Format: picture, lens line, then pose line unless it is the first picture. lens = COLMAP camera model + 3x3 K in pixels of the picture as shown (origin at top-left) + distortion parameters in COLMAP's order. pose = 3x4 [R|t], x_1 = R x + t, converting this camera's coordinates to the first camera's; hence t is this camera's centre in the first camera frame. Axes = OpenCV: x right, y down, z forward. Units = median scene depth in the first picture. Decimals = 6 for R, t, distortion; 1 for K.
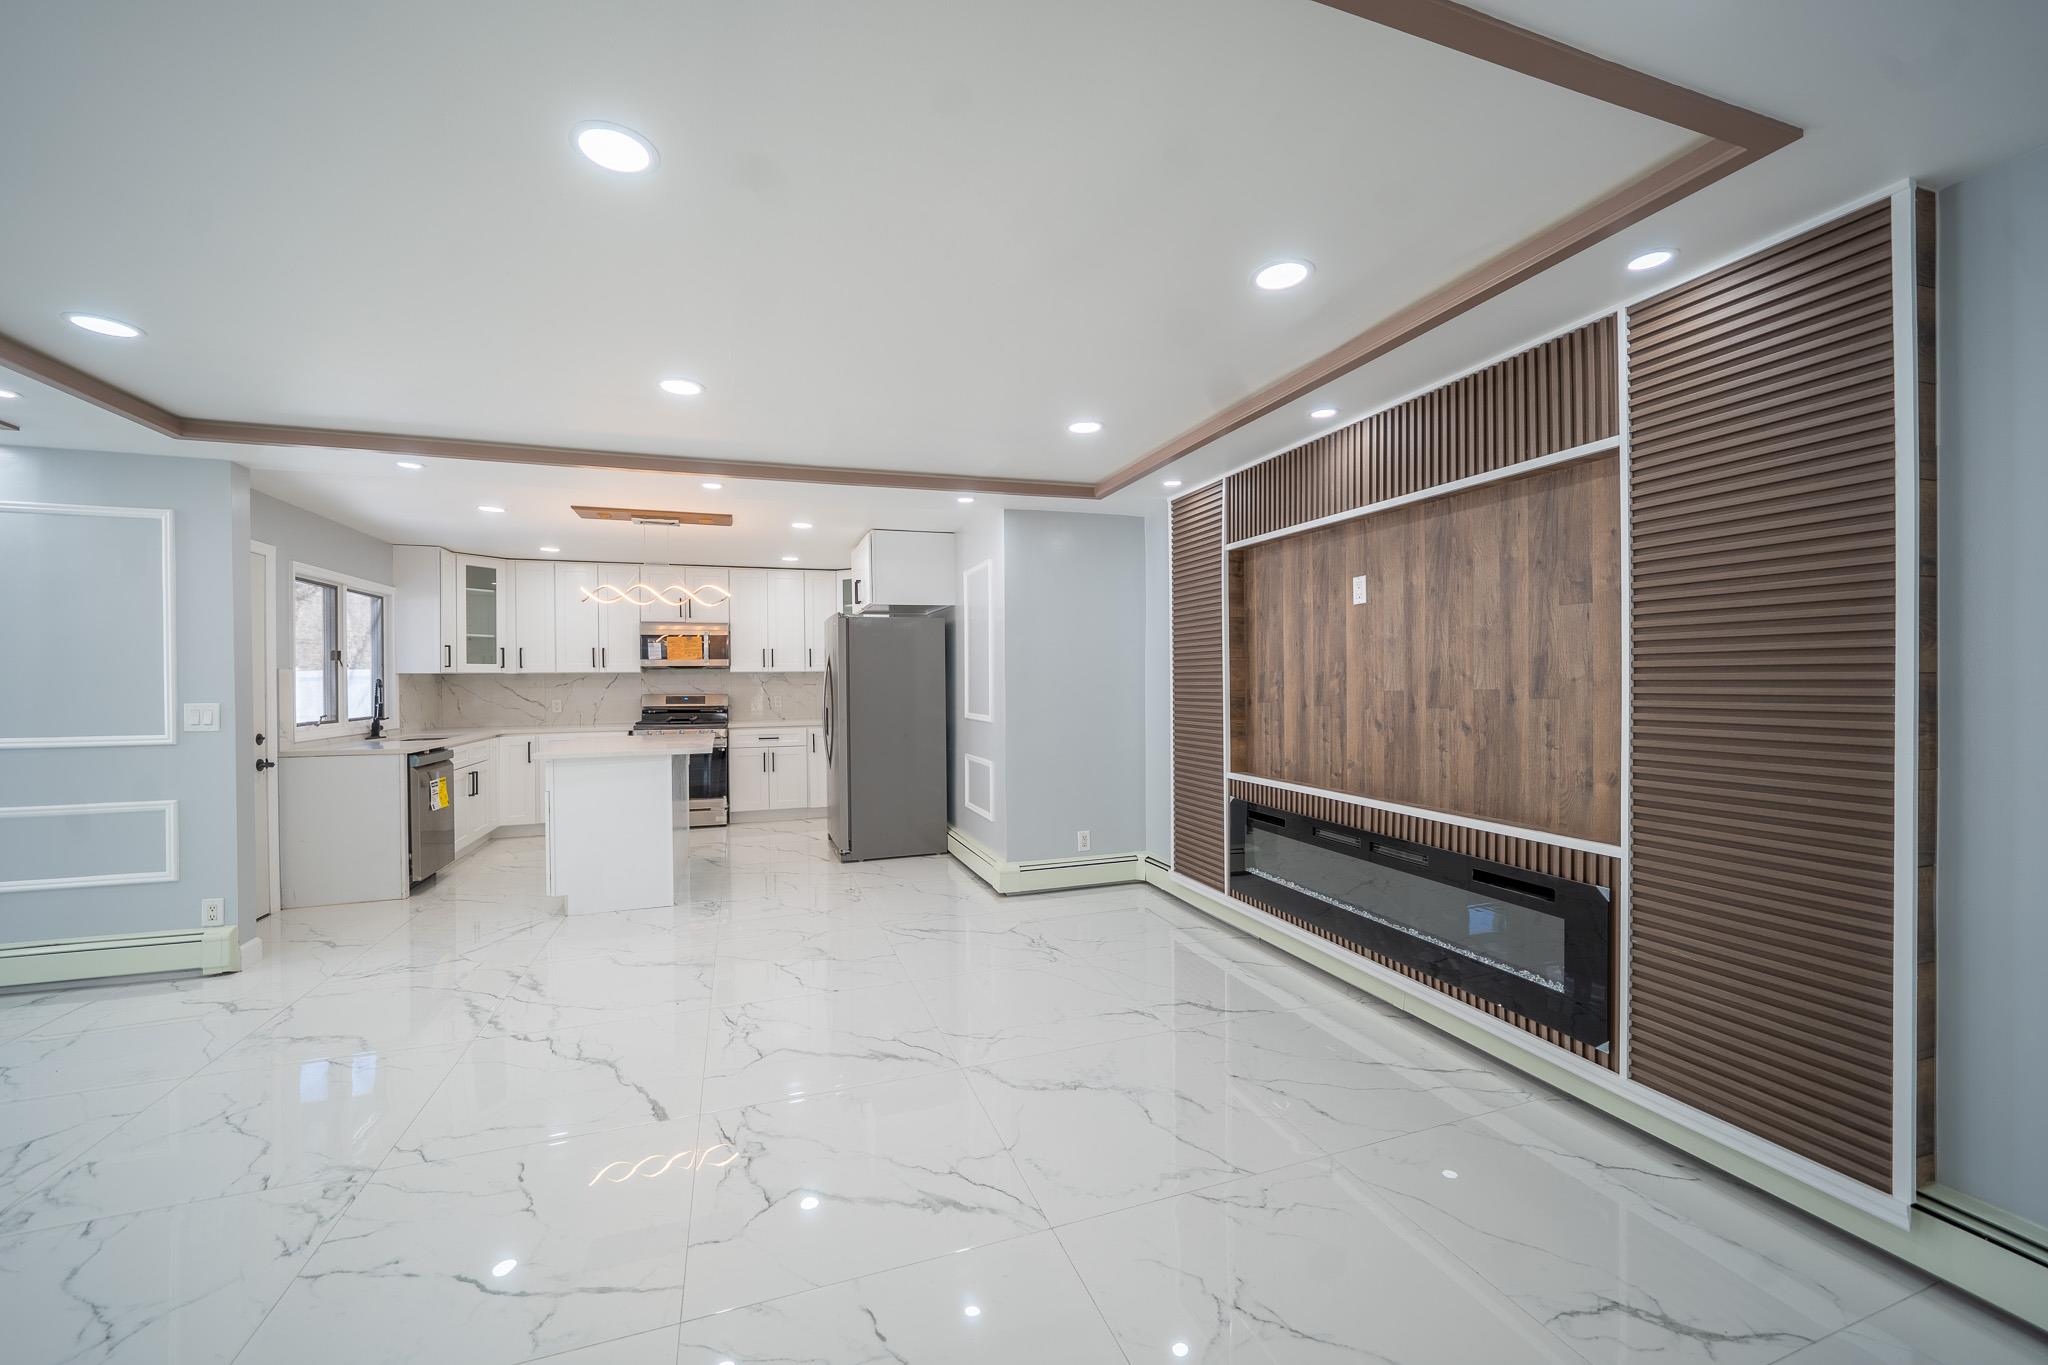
lens RADIAL K [[761.6, 0, 1022.4], [0, 761.6, 682.0], [0, 0, 1]] dist [-0.025258, 0.000120]
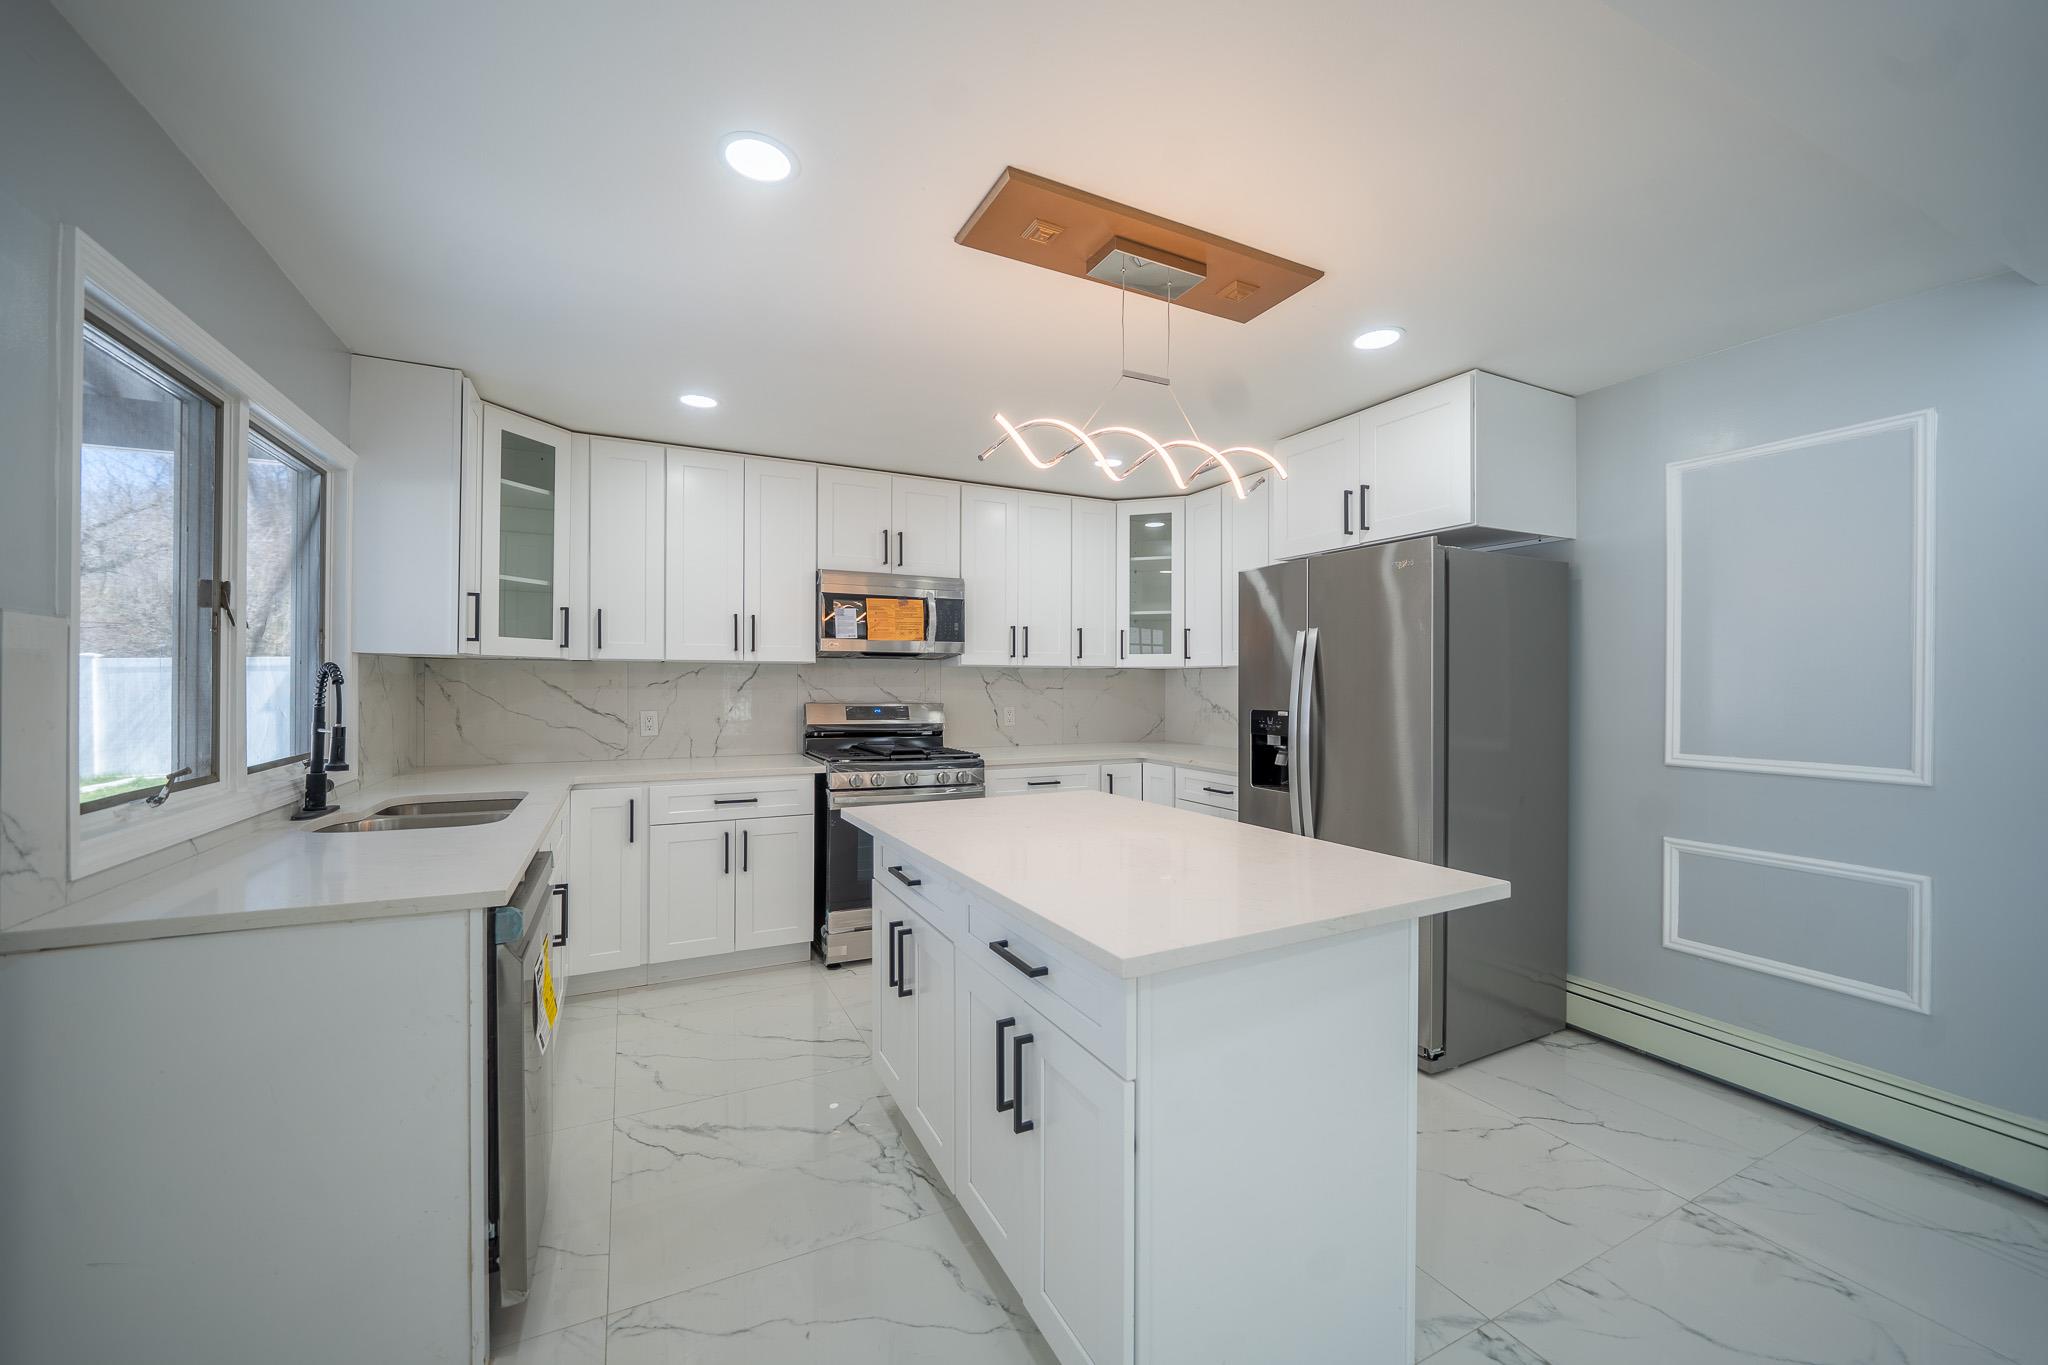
lens RADIAL K [[761.6, 0, 1009.4], [0, 761.6, 685.1], [0, 0, 1]] dist [-0.025258, 0.000120]
pose [[0.994541, 0.012101, 0.103639, -0.430098], [-0.011774, 0.999924, -0.003769, 0.003883], [-0.103677, 0.002529, 0.994608, 0.452507]]
